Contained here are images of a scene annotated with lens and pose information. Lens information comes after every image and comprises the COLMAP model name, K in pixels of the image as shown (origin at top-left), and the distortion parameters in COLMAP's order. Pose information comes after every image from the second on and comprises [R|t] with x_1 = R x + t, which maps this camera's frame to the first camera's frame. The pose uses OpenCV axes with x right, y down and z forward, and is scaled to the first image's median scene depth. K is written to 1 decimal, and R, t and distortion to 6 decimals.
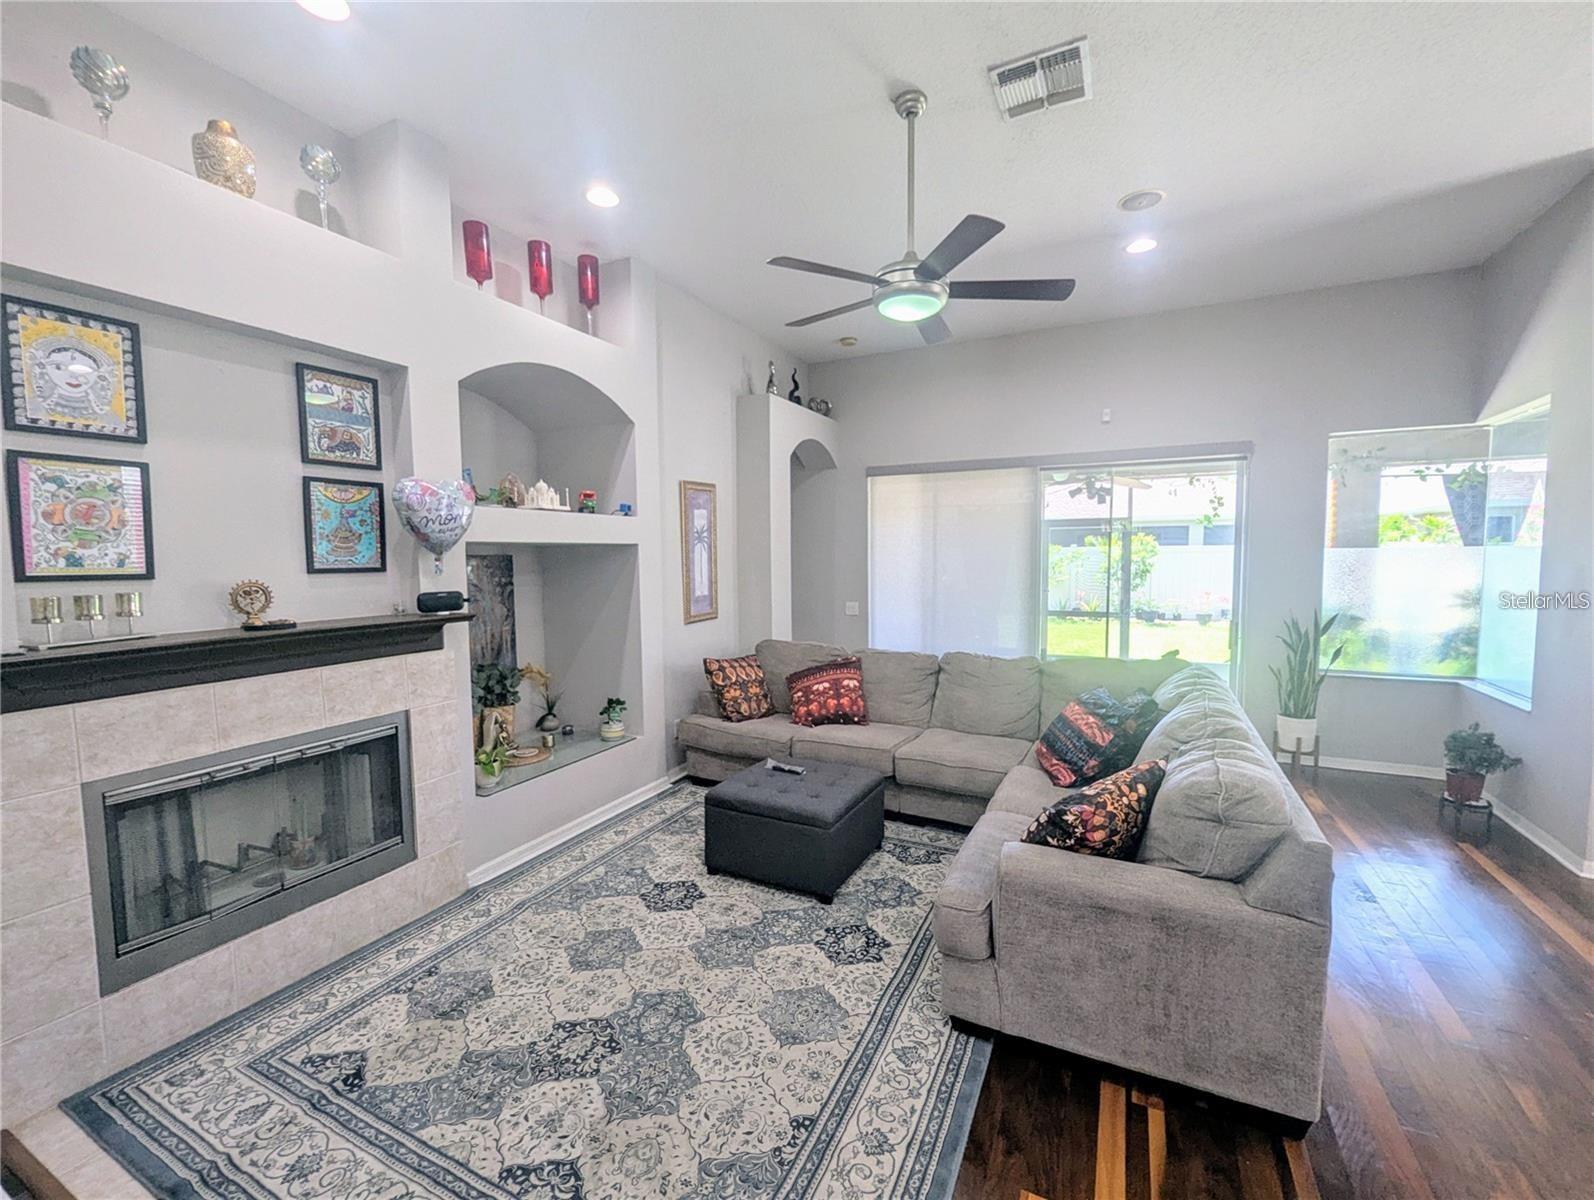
lens RADIAL K [[666.1, 0, 800.8], [0, 666.1, 599.3], [0, 0, 1]] dist [-0.000873, 0.000462]
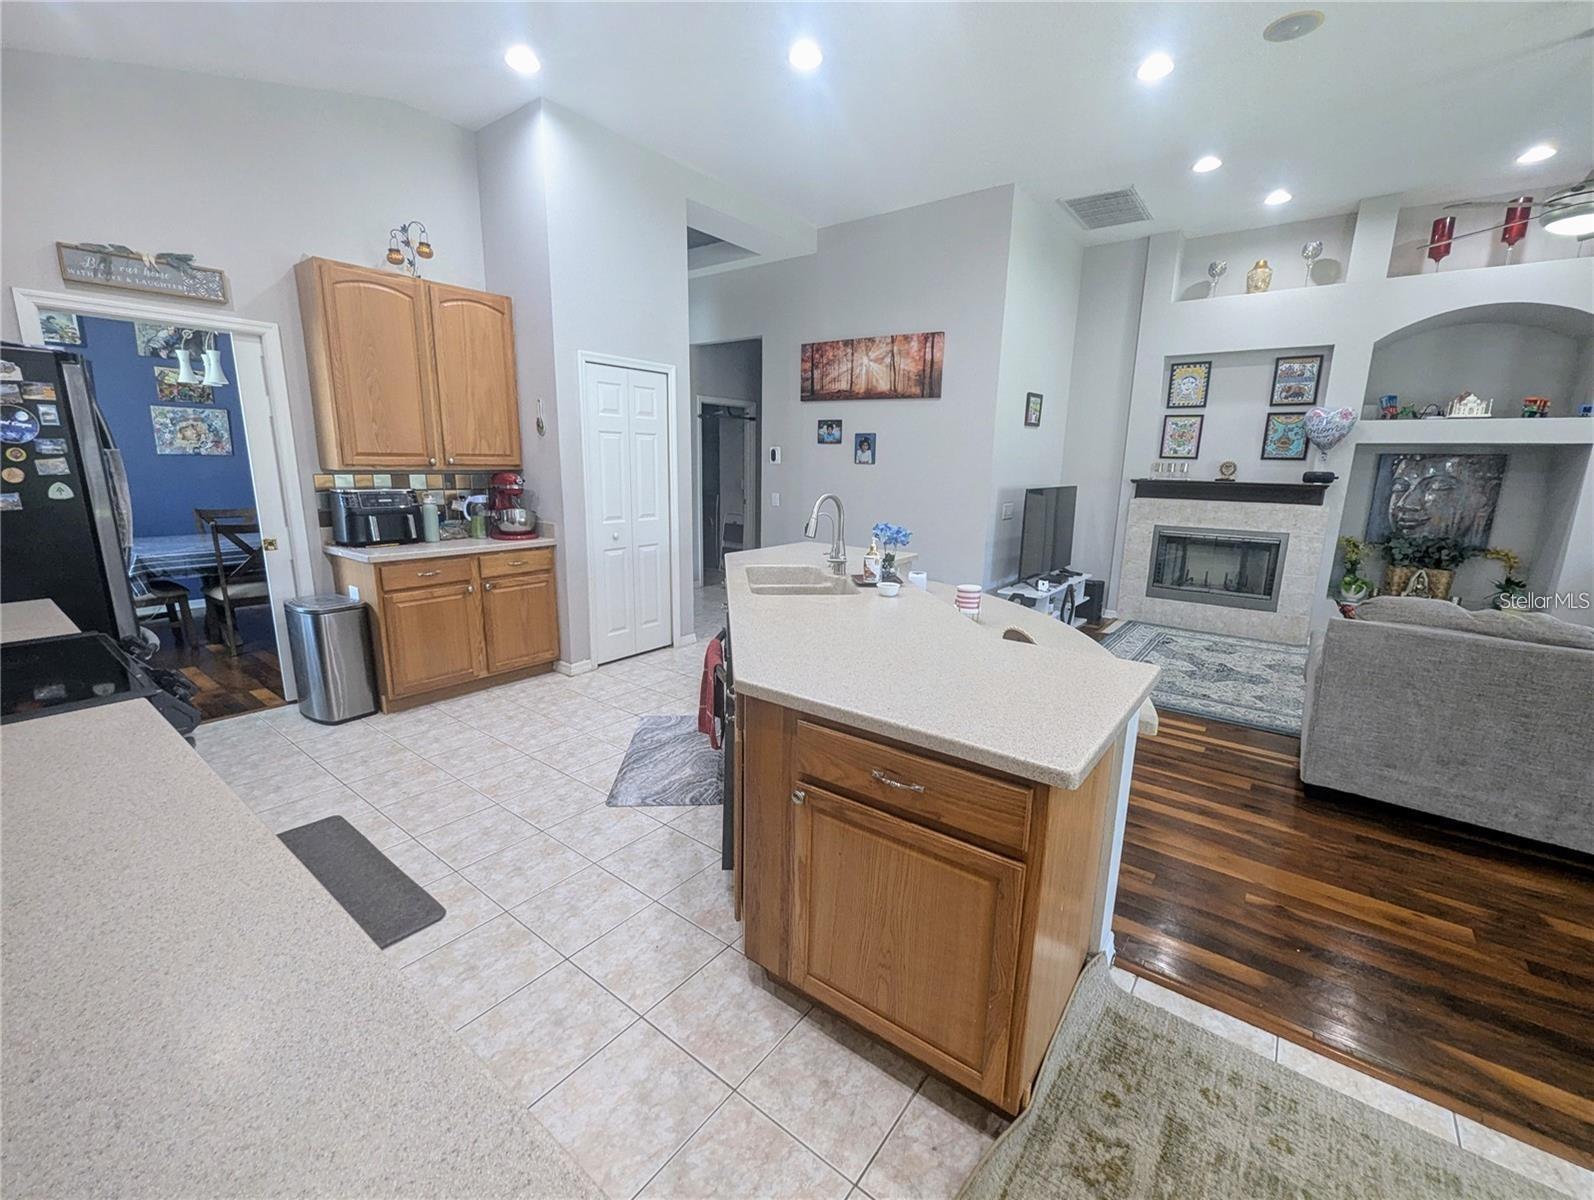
lens RADIAL K [[666.1, 0, 800.8], [0, 666.1, 599.3], [0, 0, 1]] dist [-0.000873, 0.000462]
pose [[-0.200441, 0.206957, -0.957597, 1.389718], [-0.084505, 0.970138, 0.227356, 0.029198], [0.976054, 0.126493, -0.176967, -0.006401]]
